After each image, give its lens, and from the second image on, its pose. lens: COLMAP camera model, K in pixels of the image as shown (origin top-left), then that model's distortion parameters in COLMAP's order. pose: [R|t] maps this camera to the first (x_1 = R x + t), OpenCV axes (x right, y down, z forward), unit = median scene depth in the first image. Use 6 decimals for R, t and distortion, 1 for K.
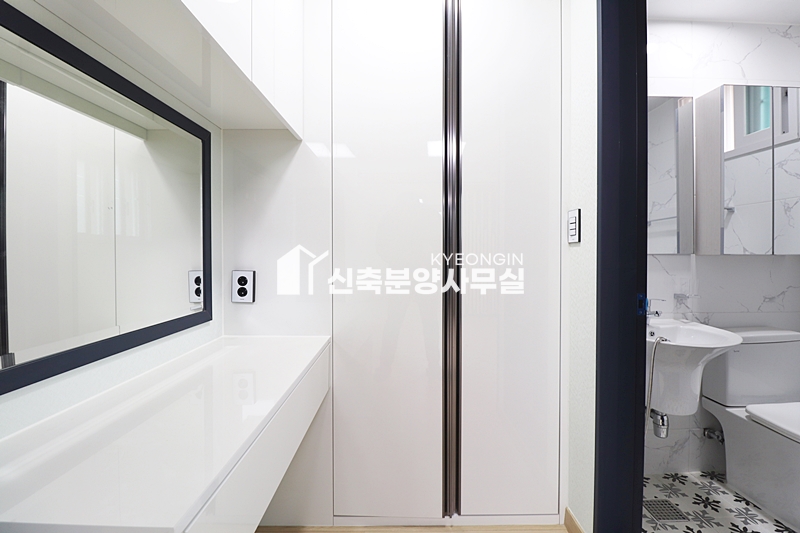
lens RADIAL K [[370.4, 0, 401.3], [0, 370.4, 260.7], [0, 0, 1]] dist [-0.019667, -0.002216]
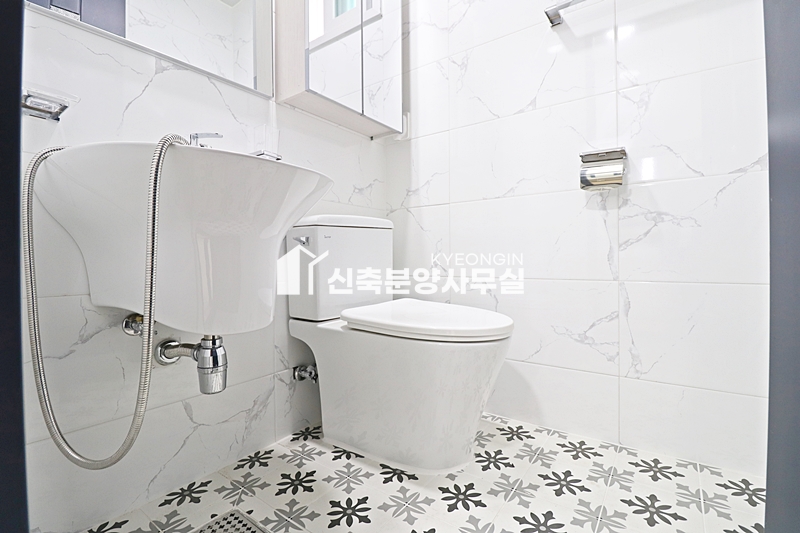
lens RADIAL K [[370.4, 0, 401.3], [0, 370.4, 265.1], [0, 0, 1]] dist [-0.019667, -0.002216]
pose [[0.593109, -0.009516, 0.805066, 0.426553], [0.017009, 0.999855, -0.000712, 0.290348], [-0.804942, 0.014116, 0.593185, 0.457114]]
